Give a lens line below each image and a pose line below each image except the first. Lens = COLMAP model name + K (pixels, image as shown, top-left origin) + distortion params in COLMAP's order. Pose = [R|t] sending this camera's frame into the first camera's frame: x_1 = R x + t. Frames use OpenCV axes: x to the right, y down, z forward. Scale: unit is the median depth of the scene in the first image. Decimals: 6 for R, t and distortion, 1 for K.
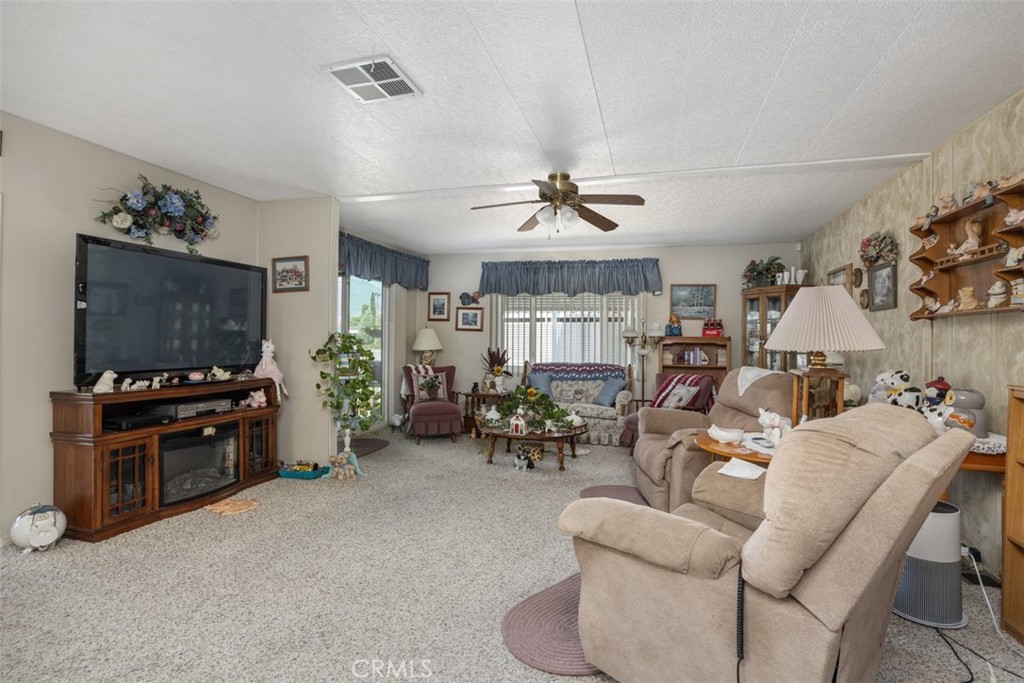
lens RADIAL K [[493.0, 0, 508.4], [0, 493.0, 343.7], [0, 0, 1]] dist [-0.016398, -0.000257]
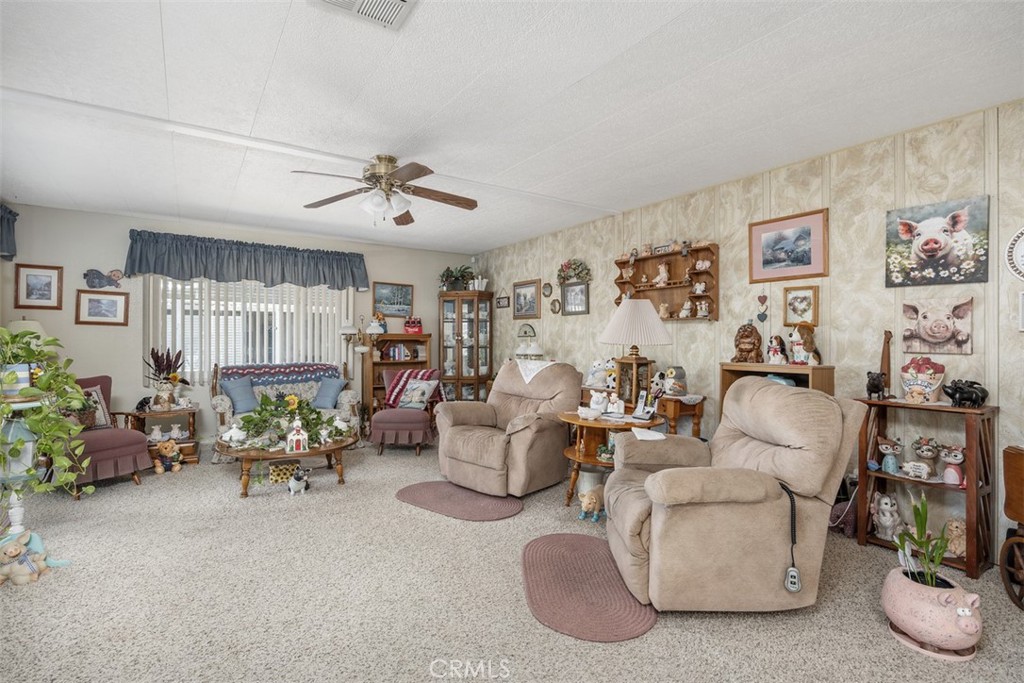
lens RADIAL K [[493.0, 0, 504.5], [0, 493.0, 341.2], [0, 0, 1]] dist [-0.016398, -0.000257]
pose [[0.657545, -0.011107, 0.753333, -0.272550], [0.008329, 0.999937, 0.007473, -0.003999], [-0.753369, 0.001361, 0.657597, 0.141273]]
